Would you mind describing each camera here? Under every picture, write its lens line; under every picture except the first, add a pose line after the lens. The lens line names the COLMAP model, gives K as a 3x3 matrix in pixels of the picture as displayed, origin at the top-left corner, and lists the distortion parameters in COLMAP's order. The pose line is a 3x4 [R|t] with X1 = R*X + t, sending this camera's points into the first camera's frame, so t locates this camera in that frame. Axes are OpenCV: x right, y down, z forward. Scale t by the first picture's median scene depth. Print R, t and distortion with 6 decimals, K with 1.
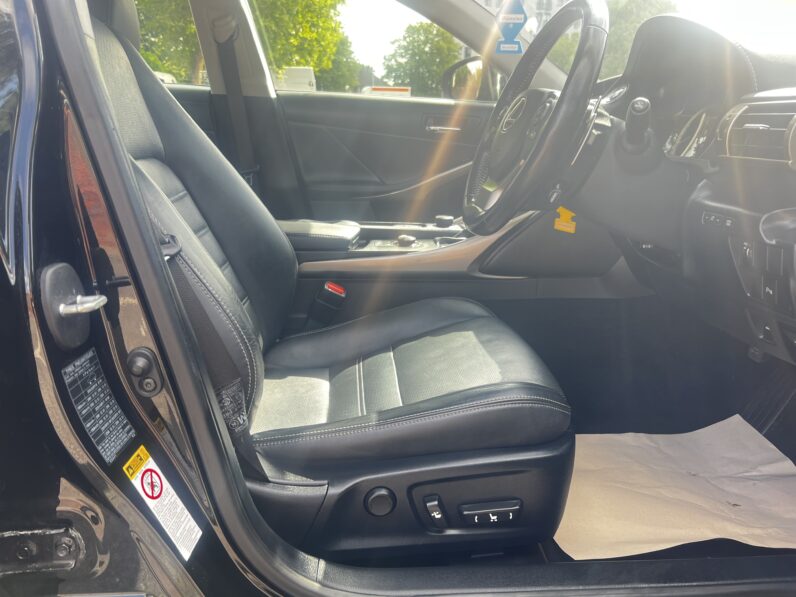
lens RADIAL K [[594.0, 0, 397.3], [0, 594.0, 299.3], [0, 0, 1]] dist [0.017190, -0.021613]
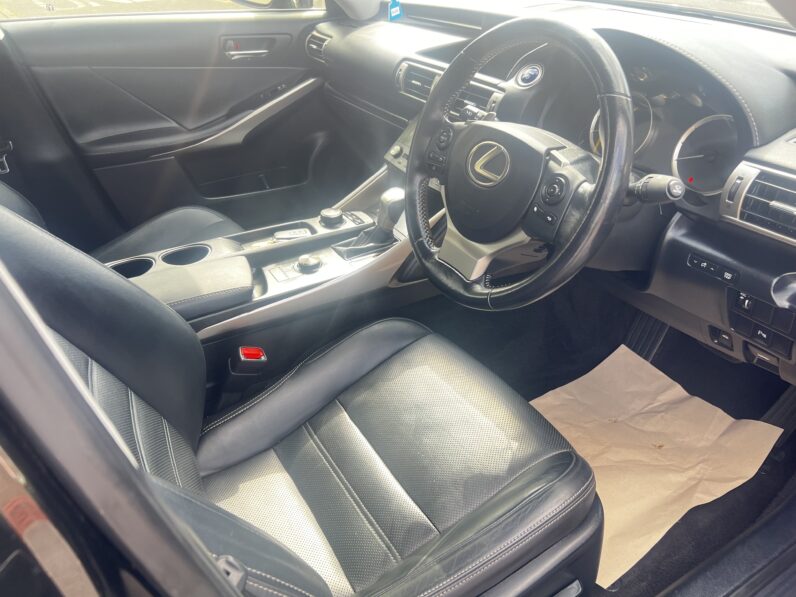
lens RADIAL K [[594.0, 0, 398.8], [0, 594.0, 297.7], [0, 0, 1]] dist [0.017190, -0.021613]
pose [[0.893784, -0.261954, 0.364047, -0.217184], [0.155936, 0.942565, 0.295389, -0.322196], [-0.420516, -0.207246, 0.883298, 0.222751]]
